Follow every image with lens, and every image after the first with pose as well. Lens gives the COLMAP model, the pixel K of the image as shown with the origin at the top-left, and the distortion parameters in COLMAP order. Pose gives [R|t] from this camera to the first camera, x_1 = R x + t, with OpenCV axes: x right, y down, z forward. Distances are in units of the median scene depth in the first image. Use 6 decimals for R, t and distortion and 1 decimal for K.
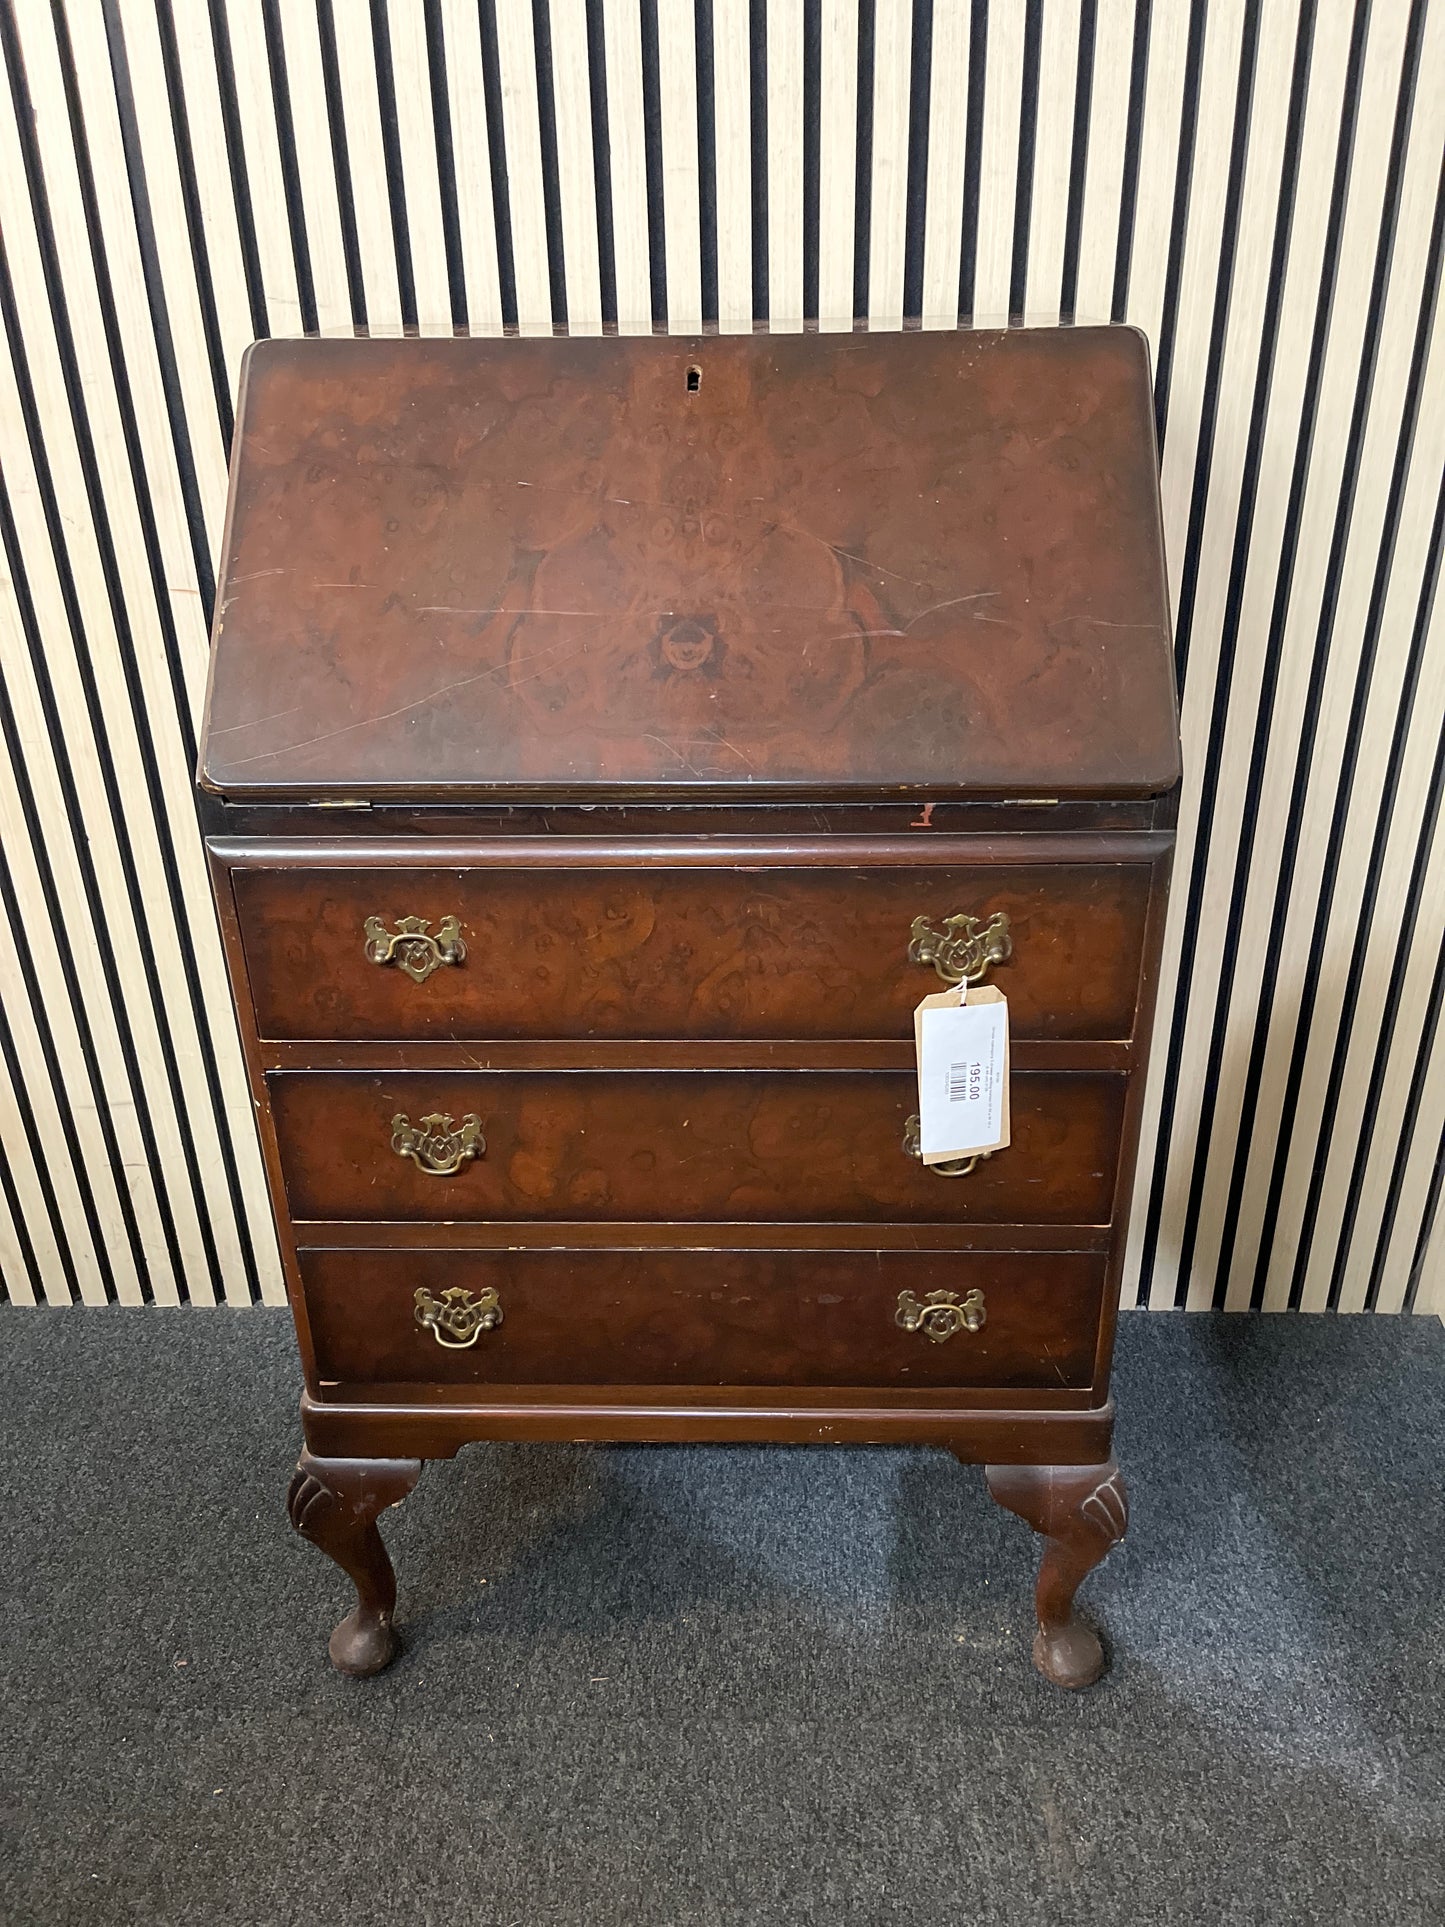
lens RADIAL K [[1473.4, 0, 725.5], [0, 1473.4, 949.1], [0, 0, 1]] dist [0.057541, -0.102645]
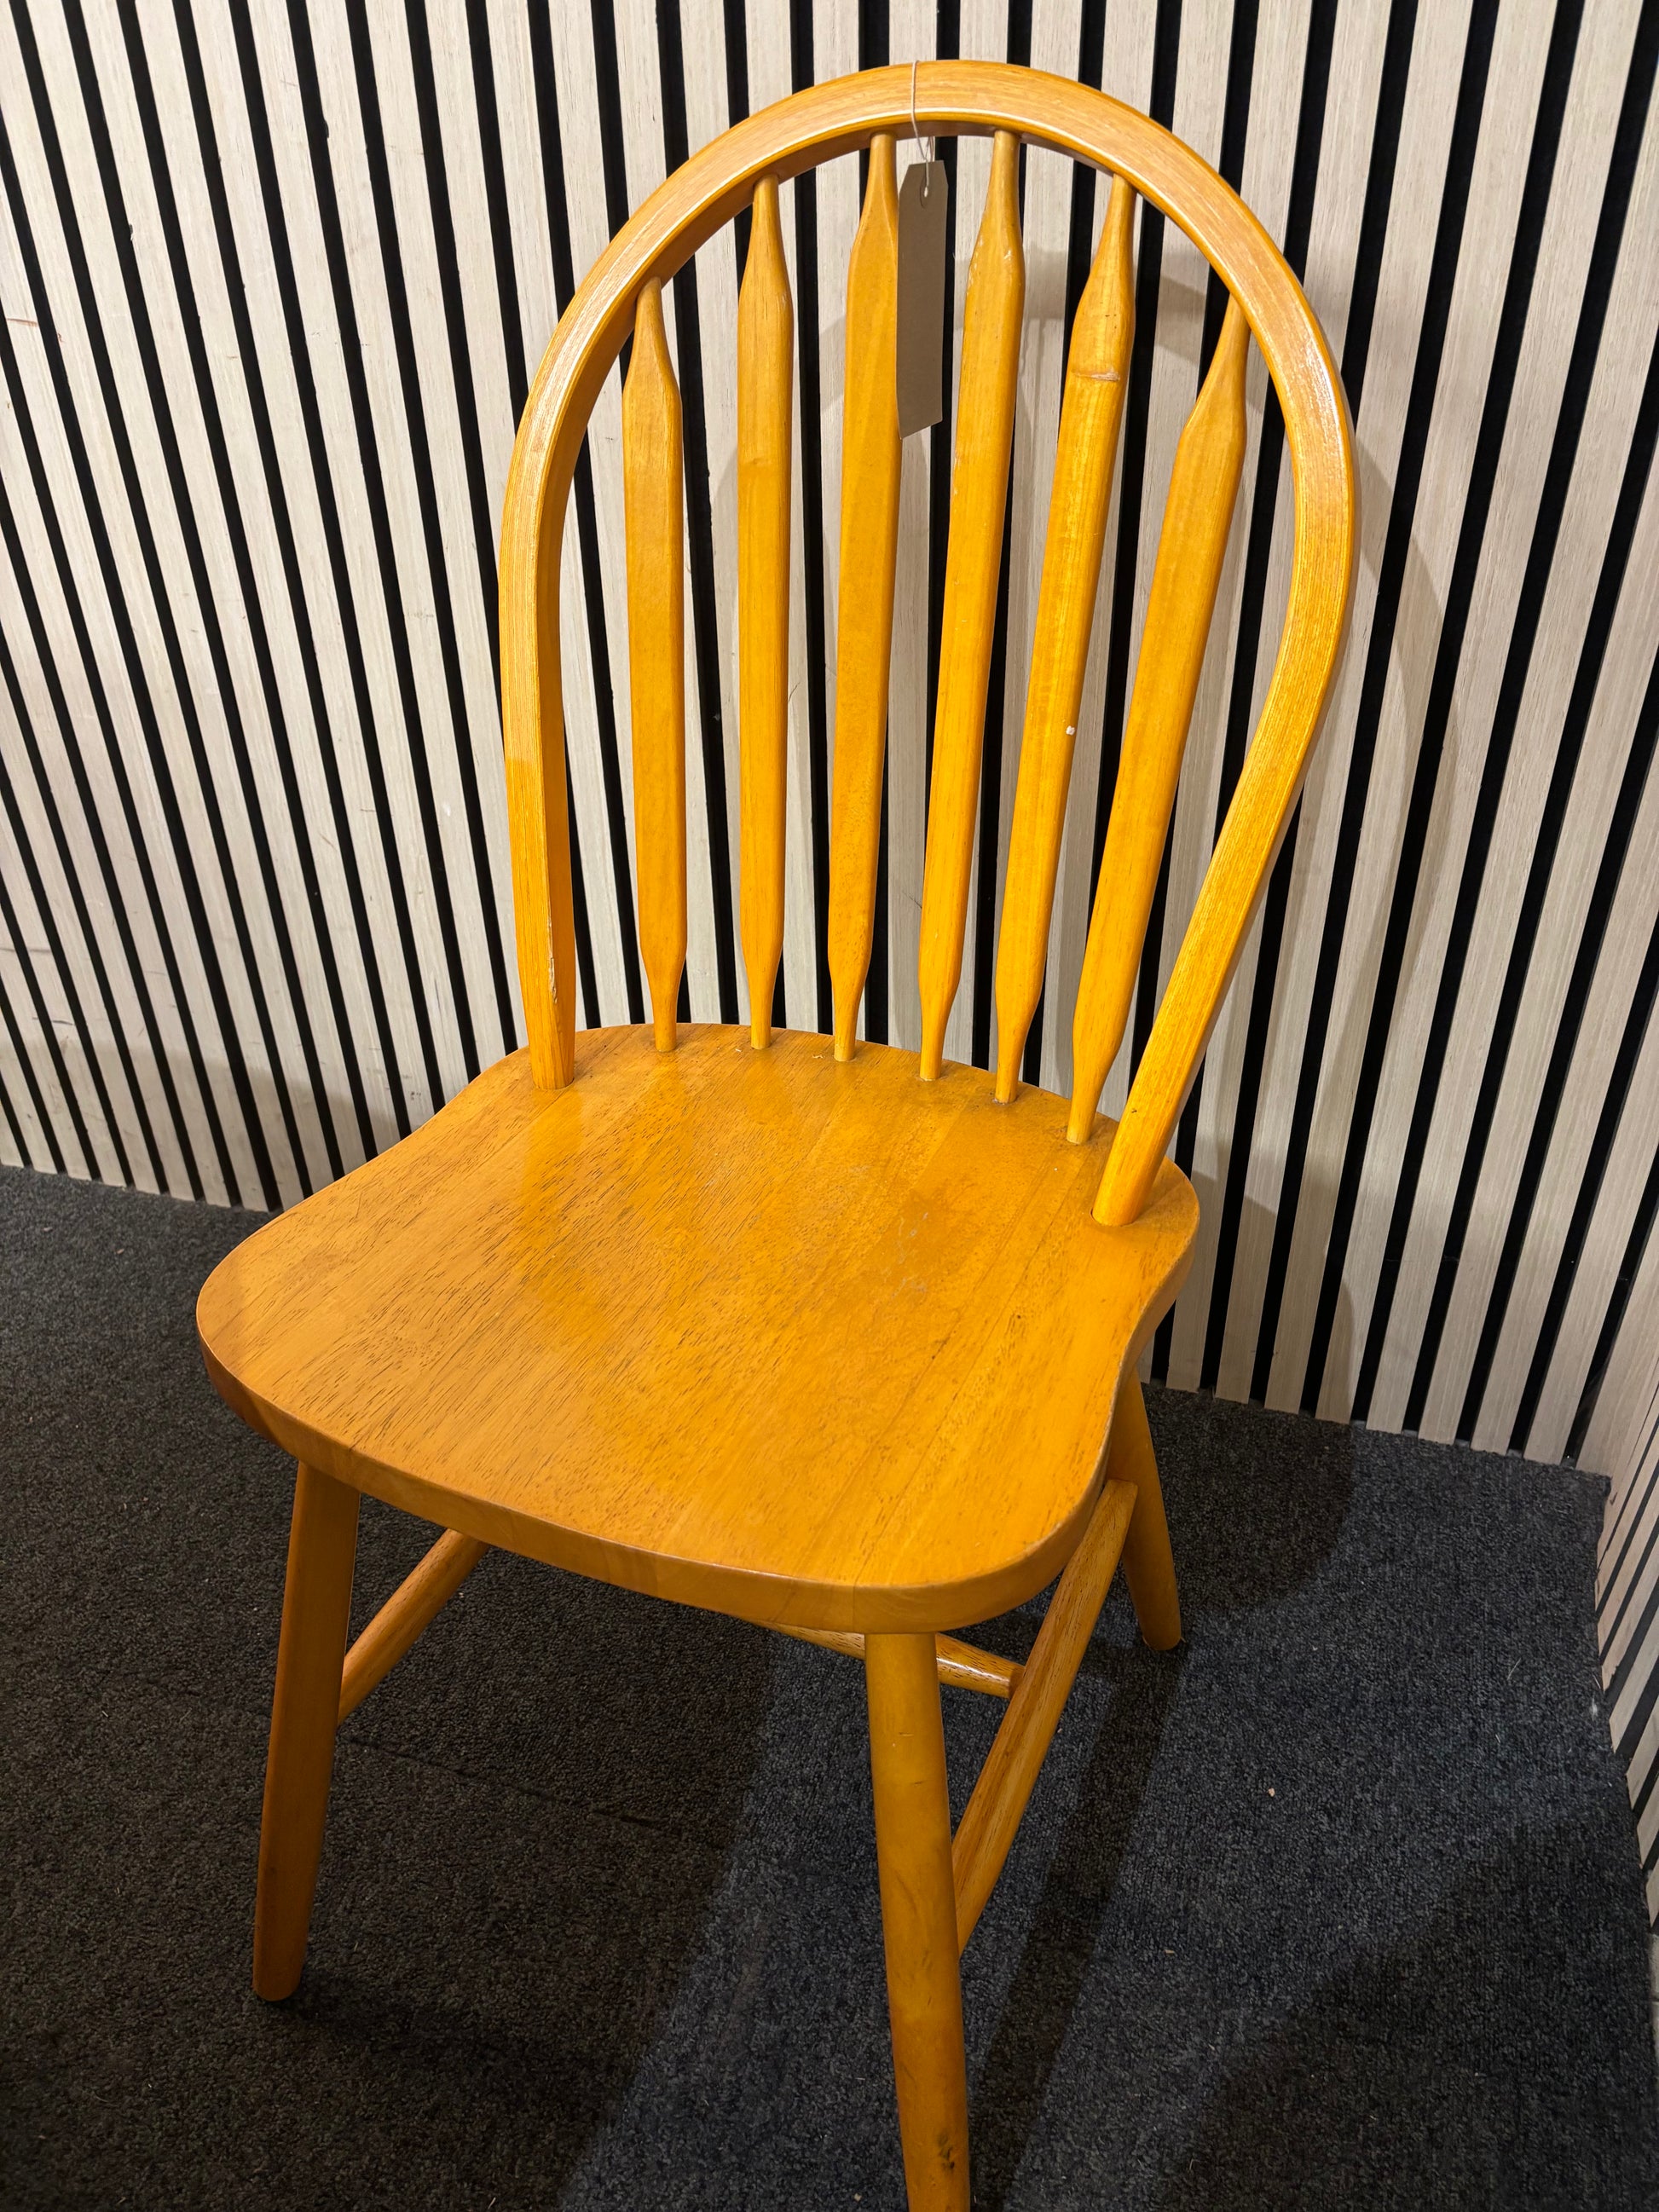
lens RADIAL K [[1691.4, 0, 851.6], [0, 1691.4, 1118.9], [0, 0, 1]] dist [0.057541, -0.102645]
pose [[0.964204, 0.151812, -0.217402, 0.386898], [-0.118435, 0.980125, 0.159150, -0.019537], [0.237242, -0.127705, 0.963020, 0.185145]]
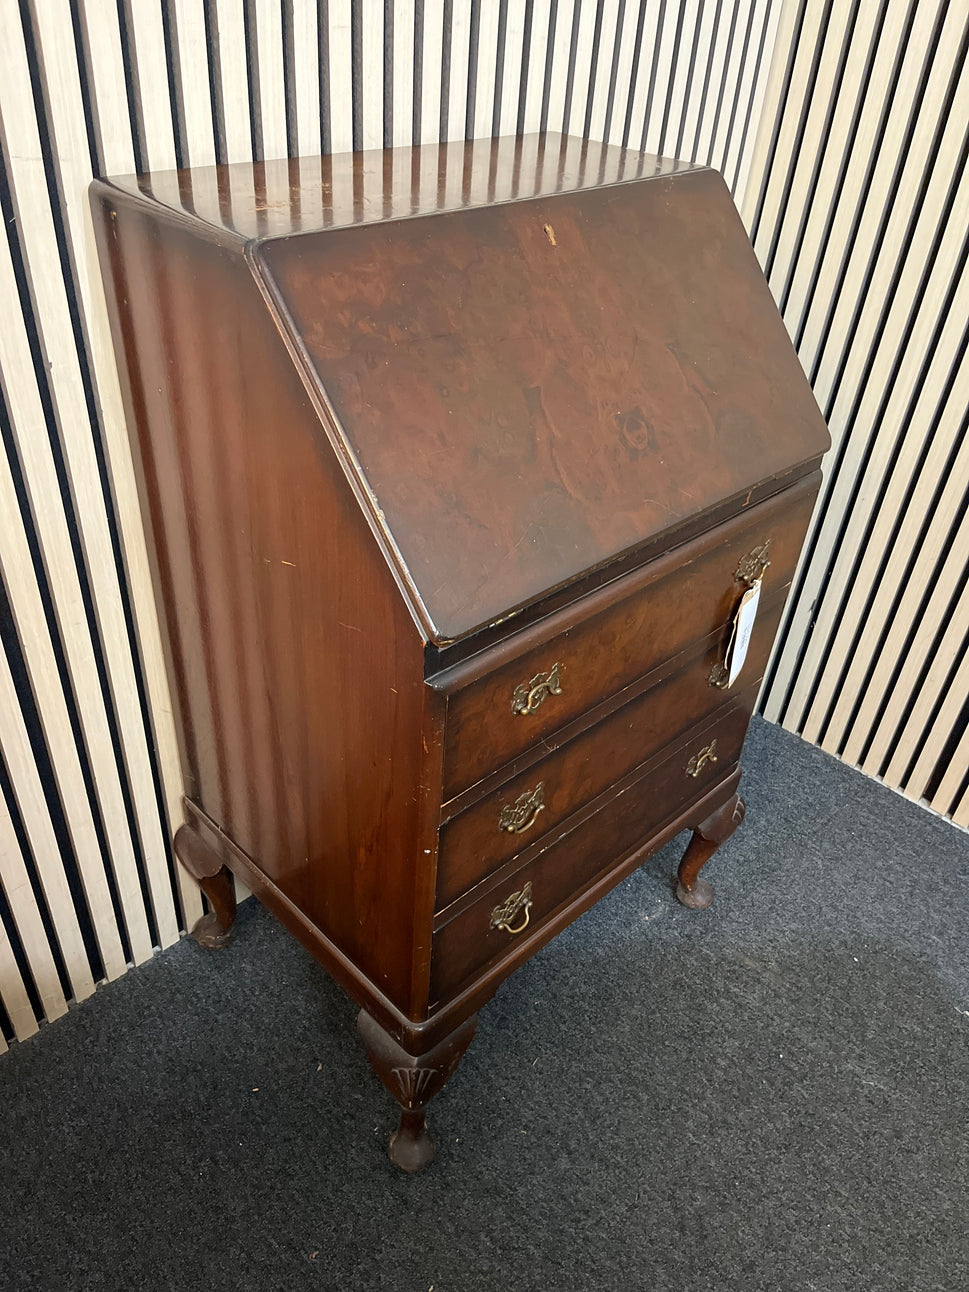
lens RADIAL K [[987.9, 0, 488.7], [0, 987.9, 648.1], [0, 0, 1]] dist [0.057541, -0.102645]
pose [[0.680674, -0.378497, 0.627234, -0.663758], [0.239399, 0.924108, 0.297846, -0.269822], [-0.692366, -0.052577, 0.719628, 0.302282]]
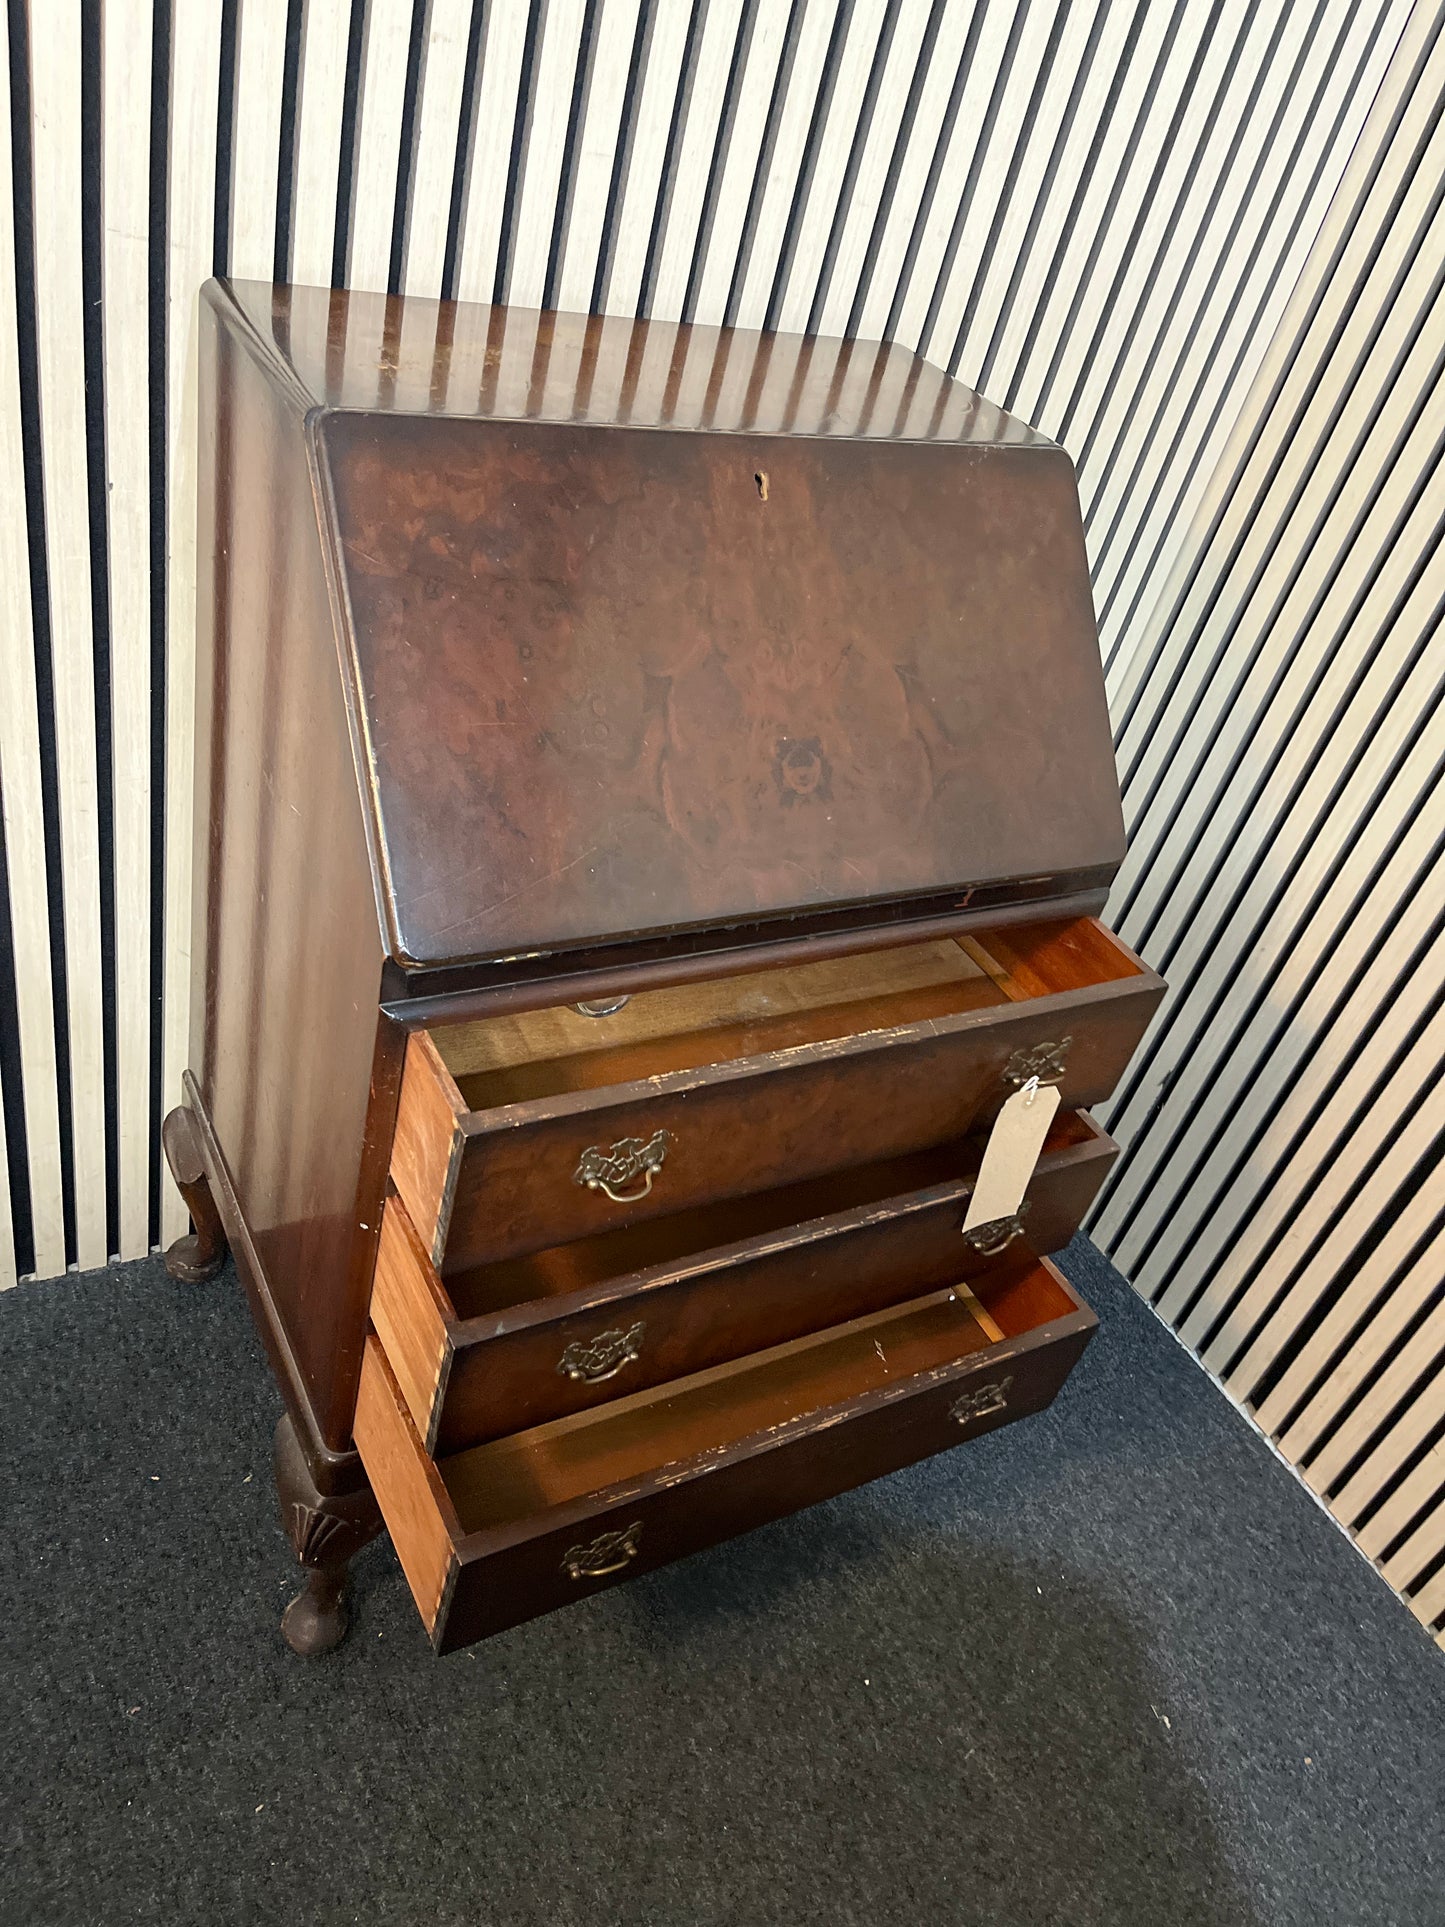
lens RADIAL K [[1473.4, 0, 735.5], [0, 1473.4, 943.2], [0, 0, 1]] dist [0.057541, -0.102645]
pose [[0.825927, -0.139591, 0.546222, -0.544744], [-0.004997, 0.967012, 0.254684, -0.287385], [-0.563755, -0.213080, 0.797983, 0.104368]]
